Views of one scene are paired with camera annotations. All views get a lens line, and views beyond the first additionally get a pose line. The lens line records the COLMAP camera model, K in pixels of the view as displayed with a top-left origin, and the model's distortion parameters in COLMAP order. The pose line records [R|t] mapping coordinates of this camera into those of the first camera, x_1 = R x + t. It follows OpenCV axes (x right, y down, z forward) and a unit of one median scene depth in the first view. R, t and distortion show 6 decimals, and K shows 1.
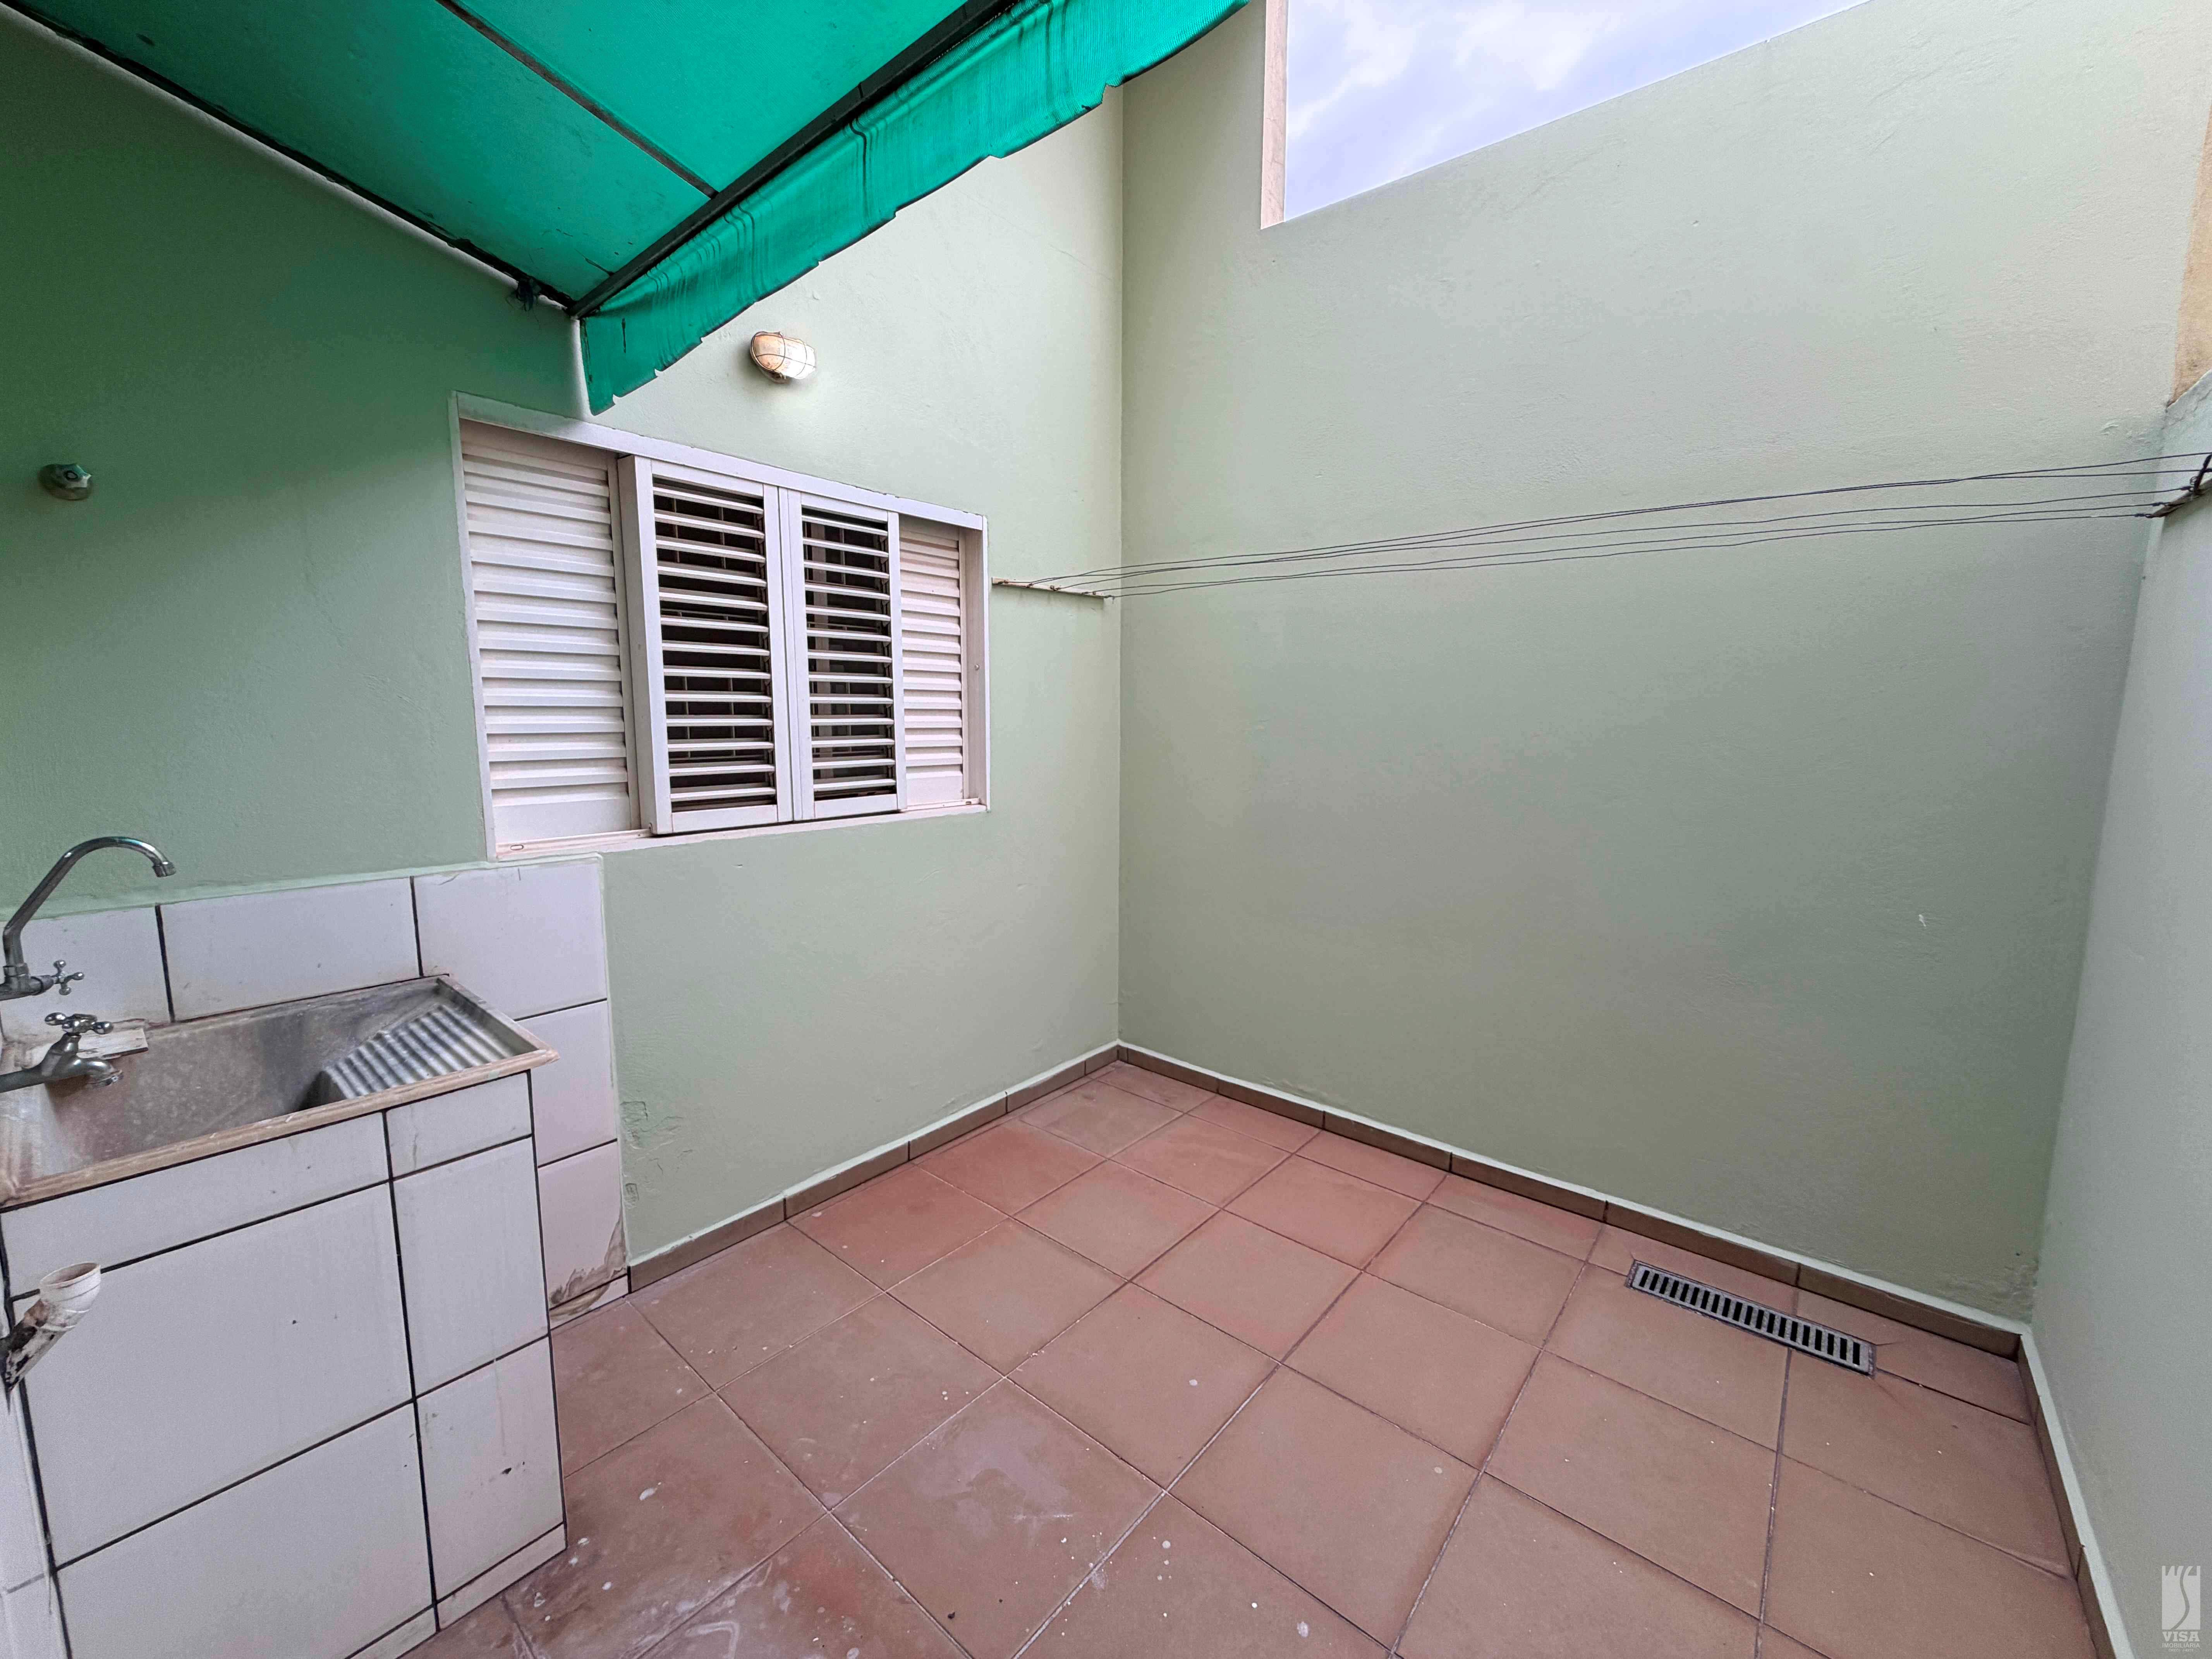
lens RADIAL K [[880.8, 0, 1106.0], [0, 880.8, 829.5], [0, 0, 1]] dist [-0.002740, -0.000445]
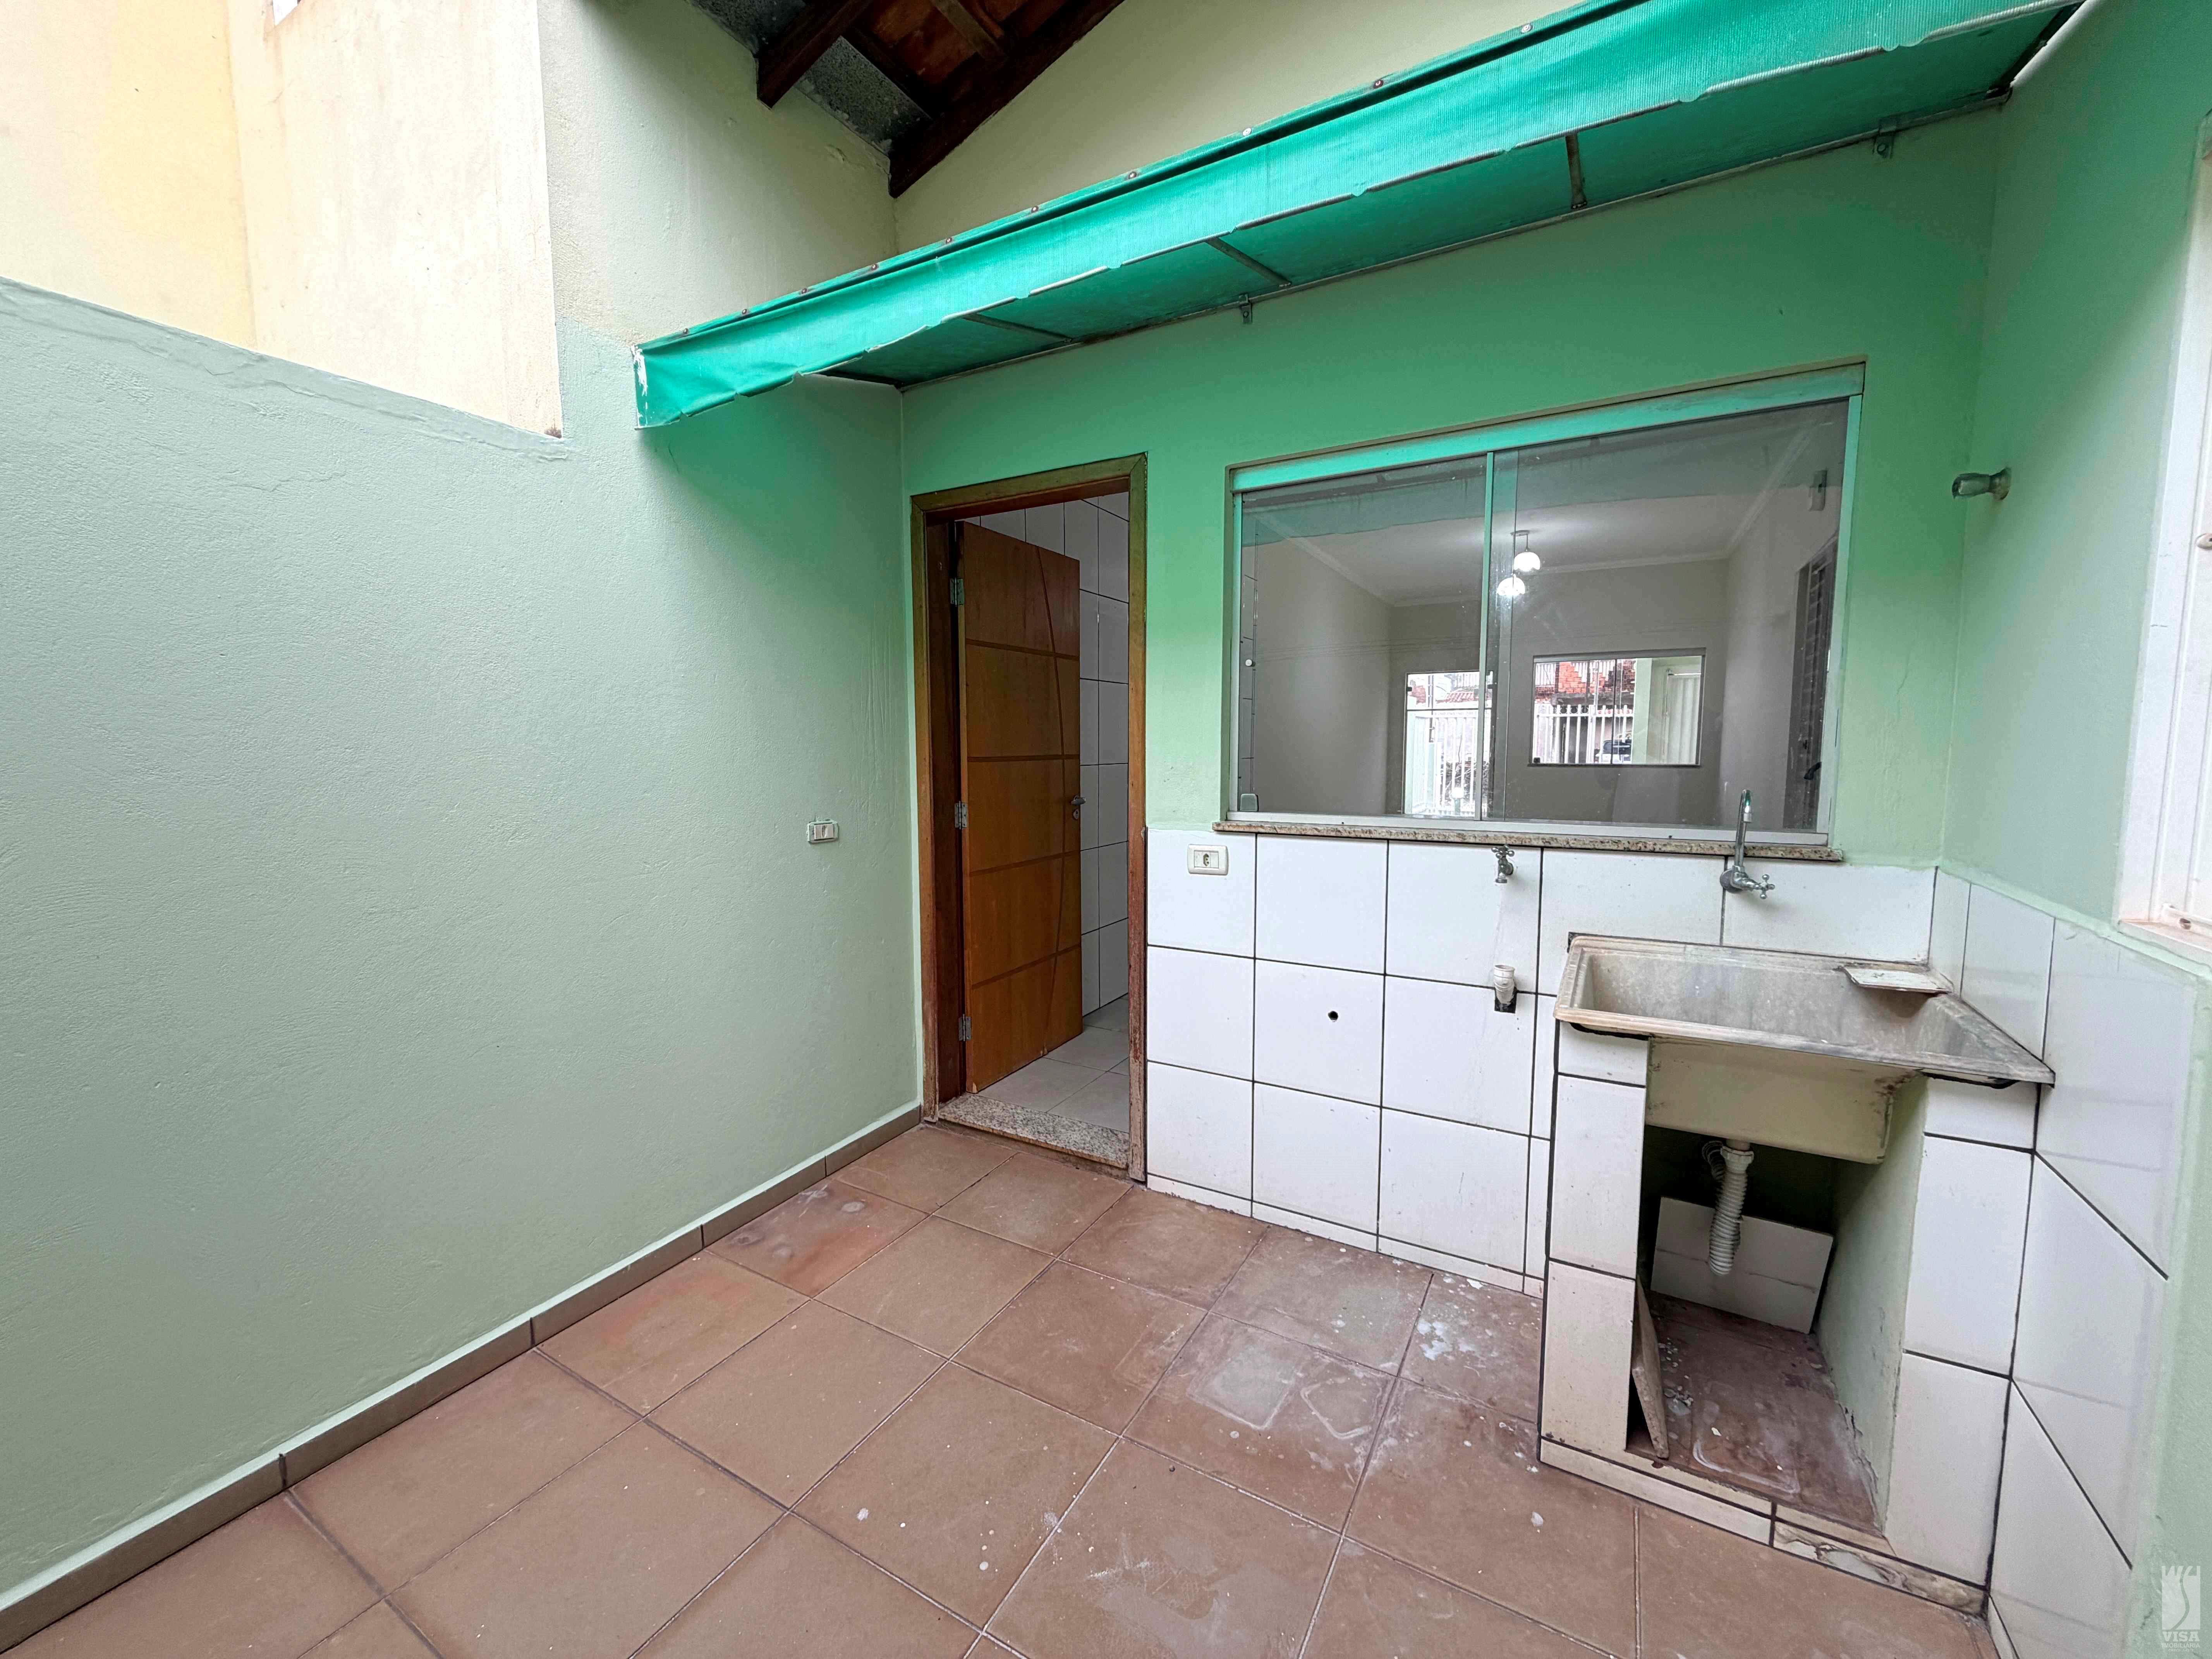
lens RADIAL K [[880.8, 0, 1106.0], [0, 880.8, 829.5], [0, 0, 1]] dist [-0.002740, -0.000445]
pose [[-0.985011, 0.021856, -0.171104, 0.085228], [-0.017170, 0.974592, 0.223331, -0.179736], [0.171638, 0.222921, -0.959608, 1.769195]]
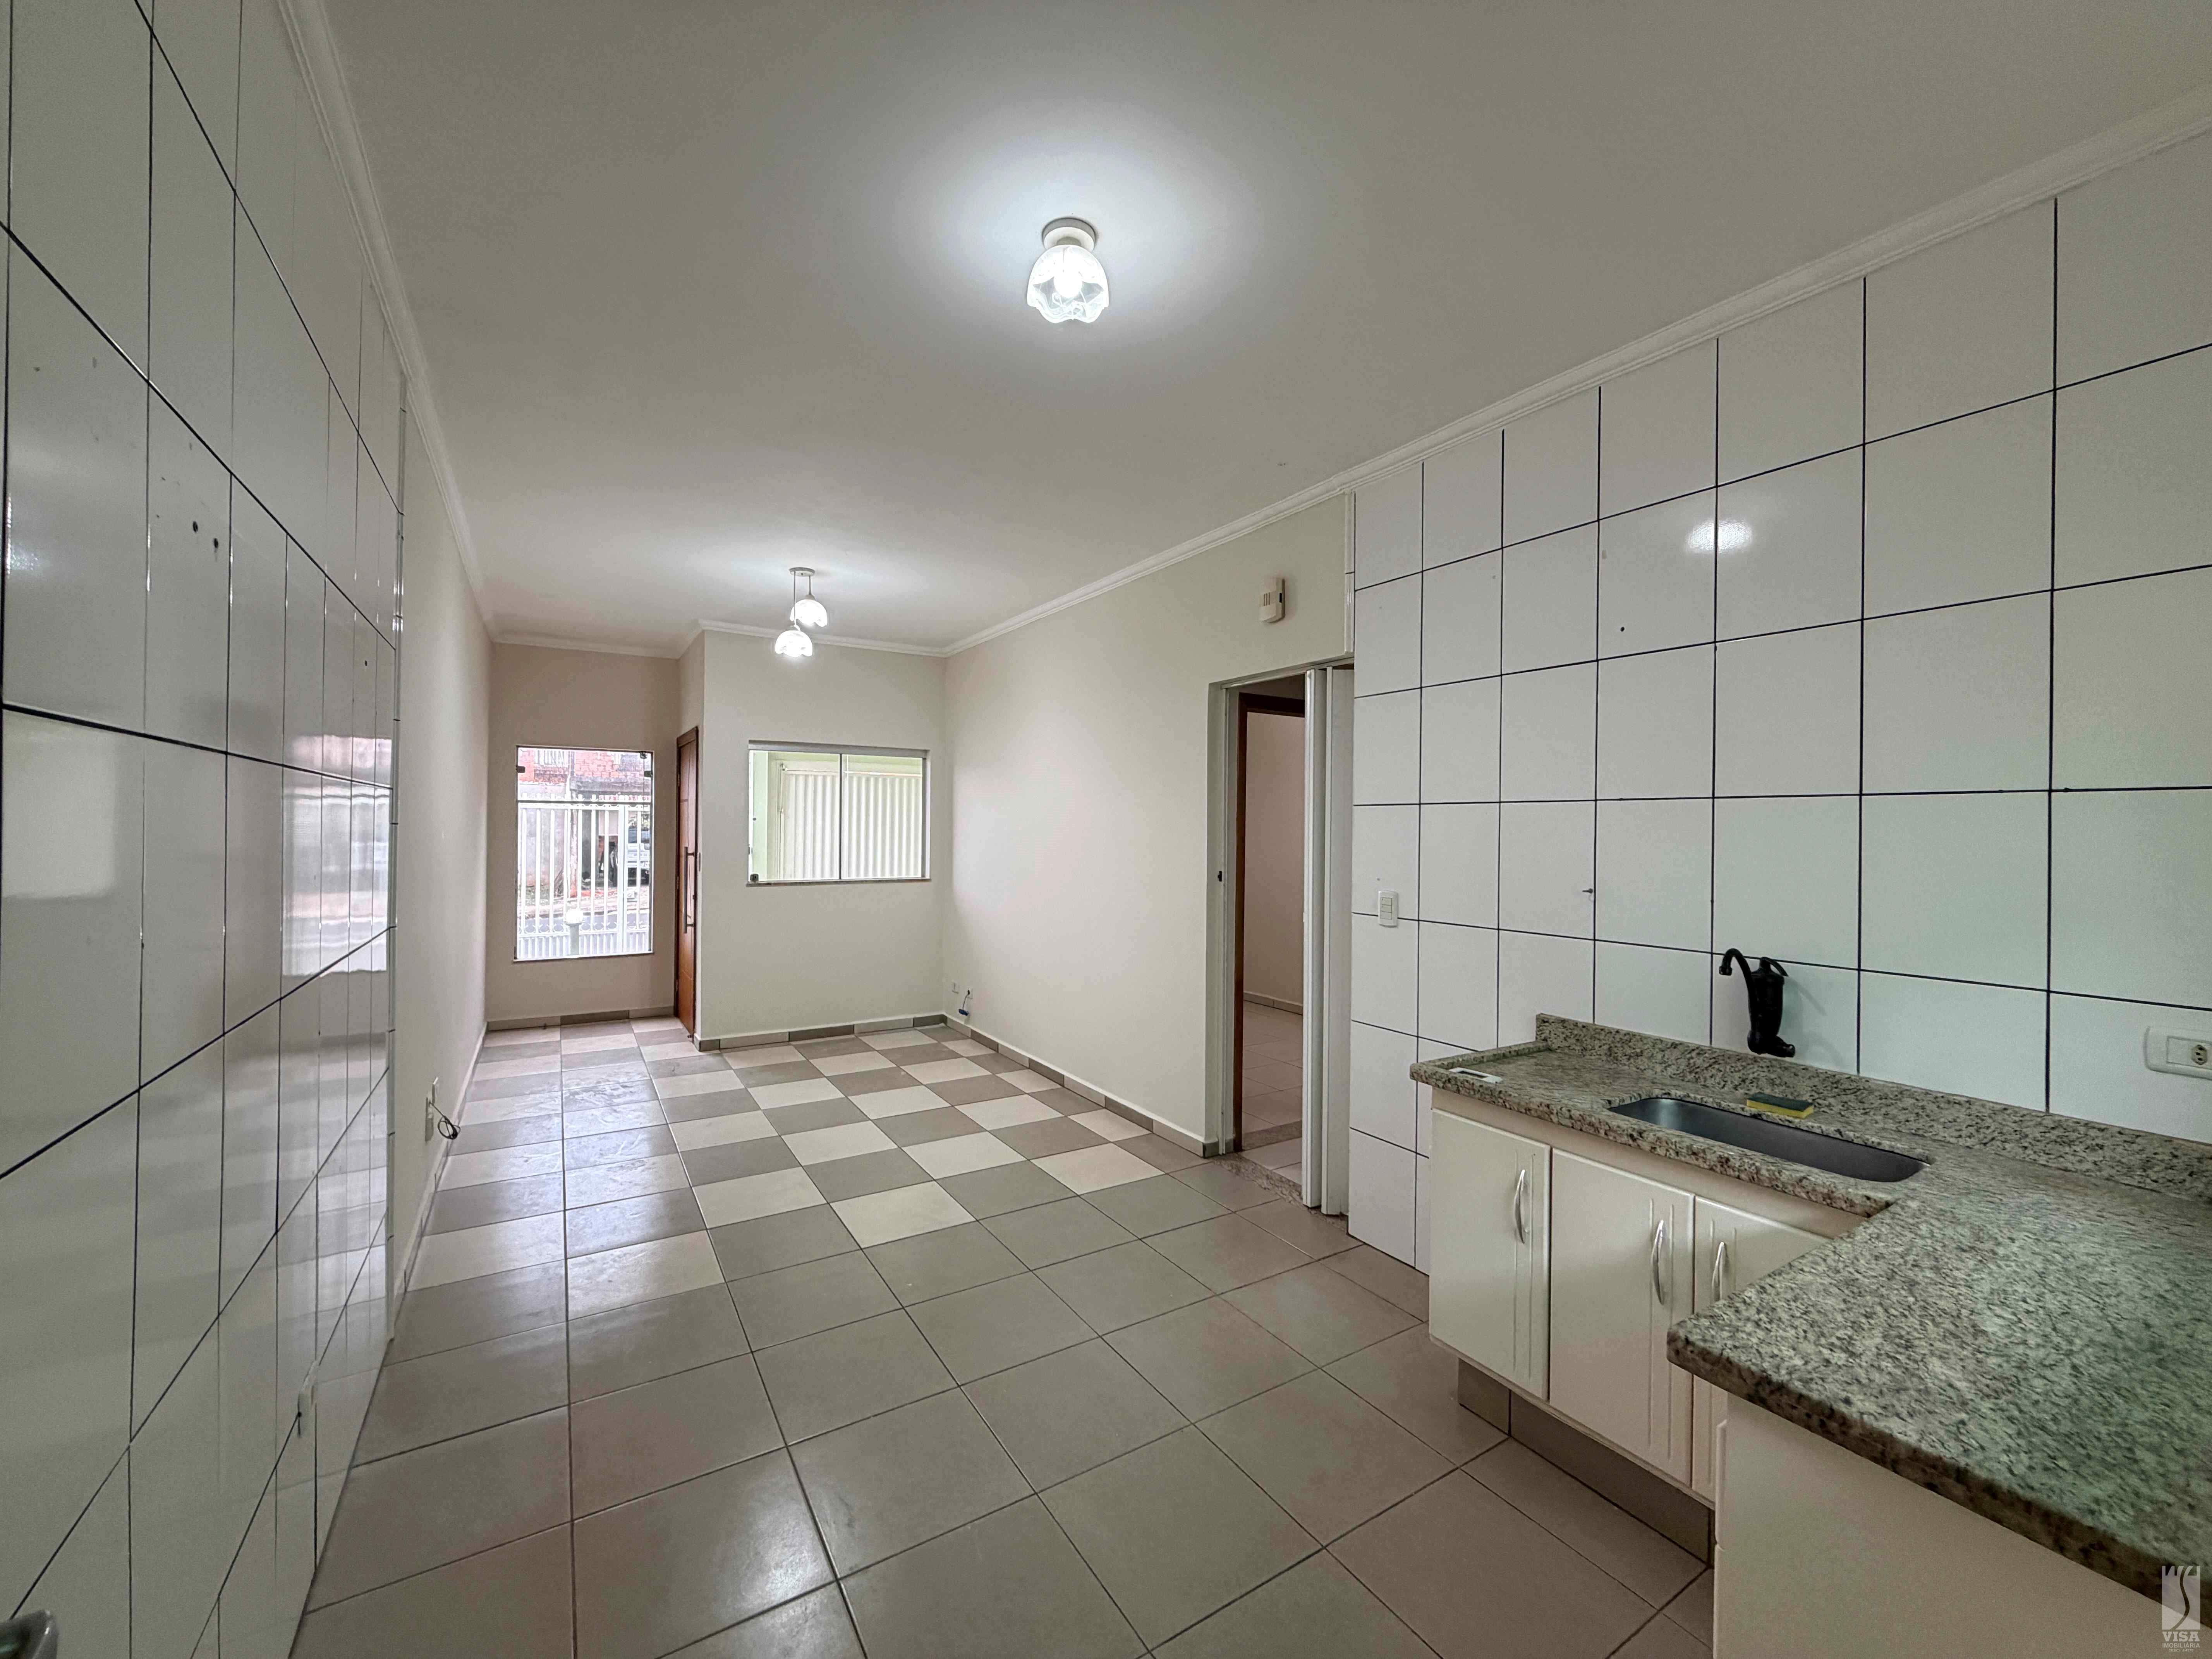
lens RADIAL K [[880.8, 0, 1106.0], [0, 880.8, 829.5], [0, 0, 1]] dist [-0.002740, -0.000445]
pose [[-0.313823, -0.003137, -0.949476, 0.059286], [-0.130501, 0.990647, 0.039861, -0.154128], [0.940470, 0.136417, -0.311297, 1.421040]]
